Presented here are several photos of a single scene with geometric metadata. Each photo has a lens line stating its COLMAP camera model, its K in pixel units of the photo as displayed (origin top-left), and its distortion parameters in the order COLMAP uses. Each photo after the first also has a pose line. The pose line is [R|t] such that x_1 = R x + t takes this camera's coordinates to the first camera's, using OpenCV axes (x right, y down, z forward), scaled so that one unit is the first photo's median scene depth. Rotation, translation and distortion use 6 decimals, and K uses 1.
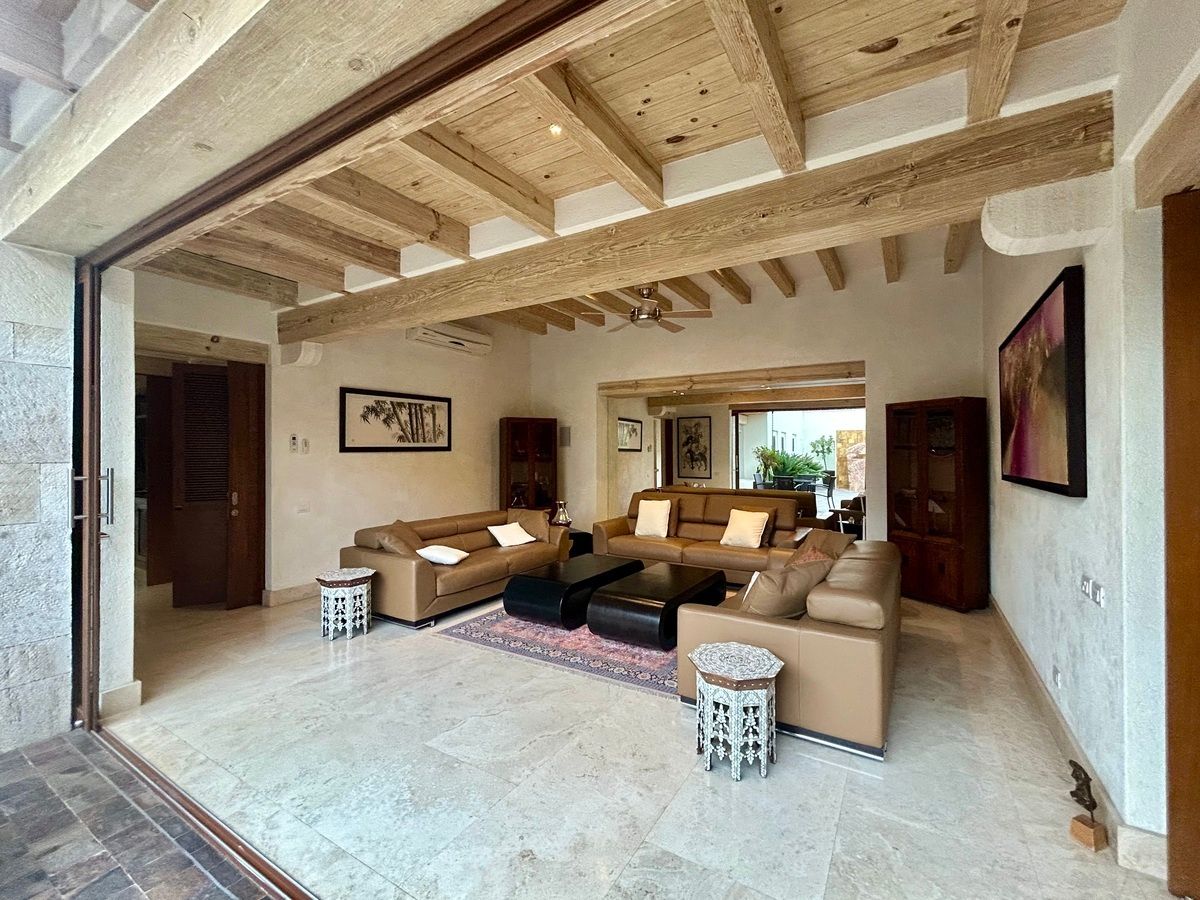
lens RADIAL K [[512.6, 0, 600.7], [0, 512.6, 448.1], [0, 0, 1]] dist [-0.002694, 0.000801]
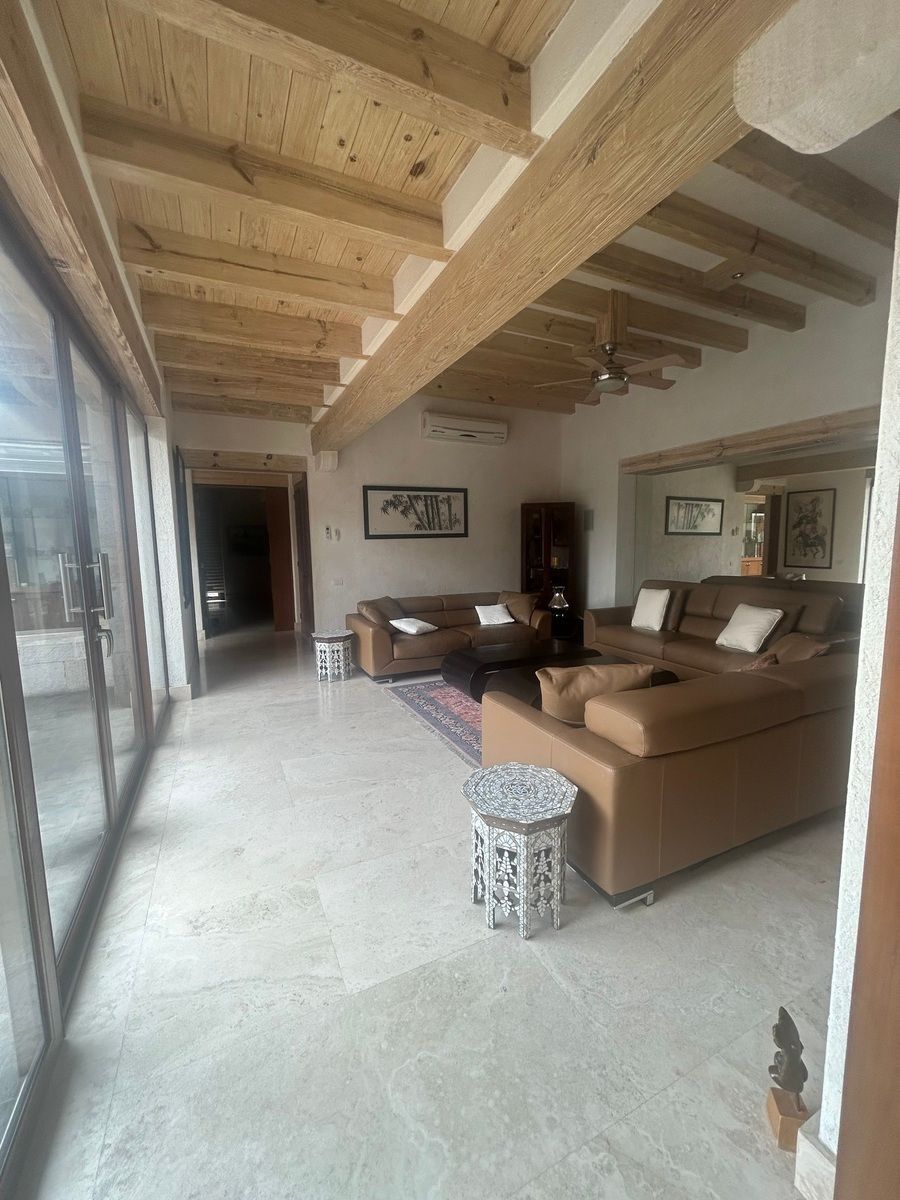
lens RADIAL K [[484.7, 0, 450.6], [0, 484.7, 598.8], [0, 0, 1]] dist [0.002257, 0.000899]
pose [[0.837683, 0.053130, -0.543566, 0.331282], [0.016635, 0.992313, 0.122628, 0.011373], [0.545903, -0.111765, 0.830360, 0.126815]]
